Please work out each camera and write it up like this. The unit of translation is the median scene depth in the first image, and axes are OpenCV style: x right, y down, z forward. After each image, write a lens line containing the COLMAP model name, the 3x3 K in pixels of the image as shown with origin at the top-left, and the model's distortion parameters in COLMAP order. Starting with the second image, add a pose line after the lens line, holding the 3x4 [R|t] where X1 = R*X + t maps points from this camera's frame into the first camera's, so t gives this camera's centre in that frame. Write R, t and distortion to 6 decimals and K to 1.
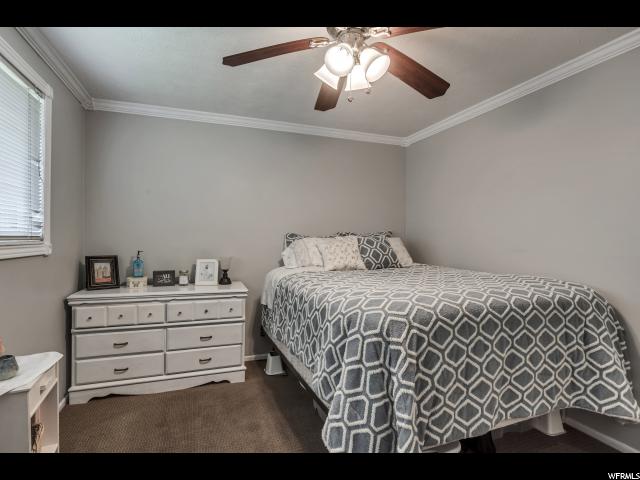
lens RADIAL K [[335.4, 0, 320.0], [0, 335.4, 240.0], [0, 0, 1]] dist [0.043205, -0.030725]
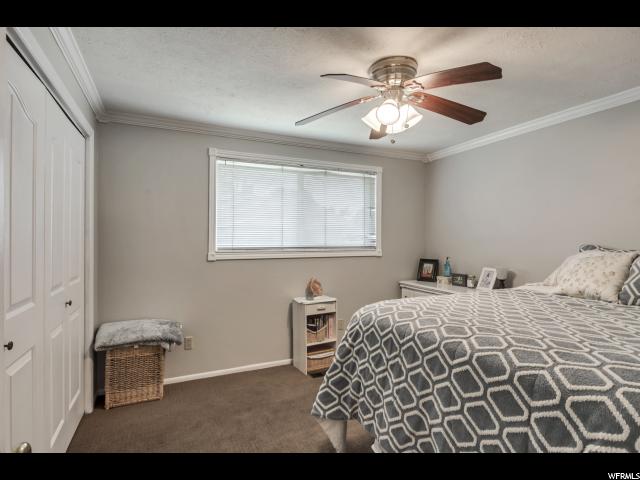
lens RADIAL K [[335.4, 0, 320.0], [0, 335.4, 240.0], [0, 0, 1]] dist [0.043205, -0.030725]
pose [[0.090168, -0.004587, -0.995916, 0.773195], [-0.010158, 0.999933, -0.005525, -0.024105], [0.995875, 0.010614, 0.090115, 0.382505]]
